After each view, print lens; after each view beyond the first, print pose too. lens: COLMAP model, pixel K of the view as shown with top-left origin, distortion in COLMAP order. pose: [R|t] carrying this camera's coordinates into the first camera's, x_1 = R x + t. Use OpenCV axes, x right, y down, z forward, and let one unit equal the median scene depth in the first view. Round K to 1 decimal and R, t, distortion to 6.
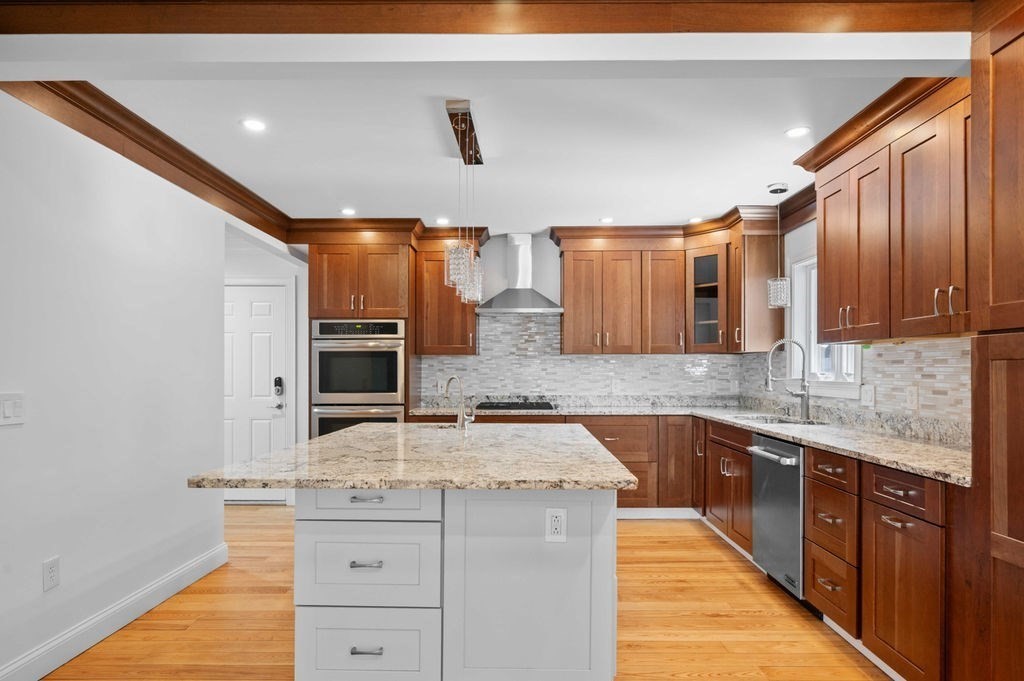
lens RADIAL K [[565.2, 0, 513.4], [0, 565.2, 369.5], [0, 0, 1]] dist [0.000379, 0.000023]
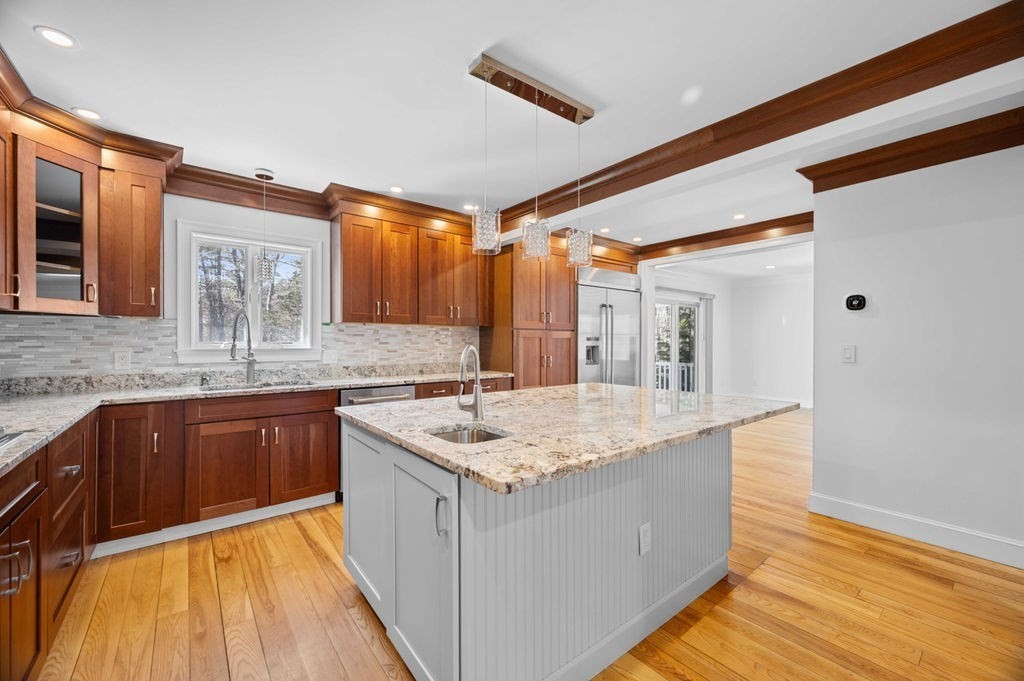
lens RADIAL K [[407.8, 0, 512.0], [0, 407.8, 340.5], [0, 0, 1]] dist [-0.000014, 0.000006]
pose [[-0.630205, 0.004188, 0.776418, -0.526681], [0.000083, 0.999986, -0.005327, 0.008717], [-0.776429, -0.003293, -0.630196, 1.313720]]
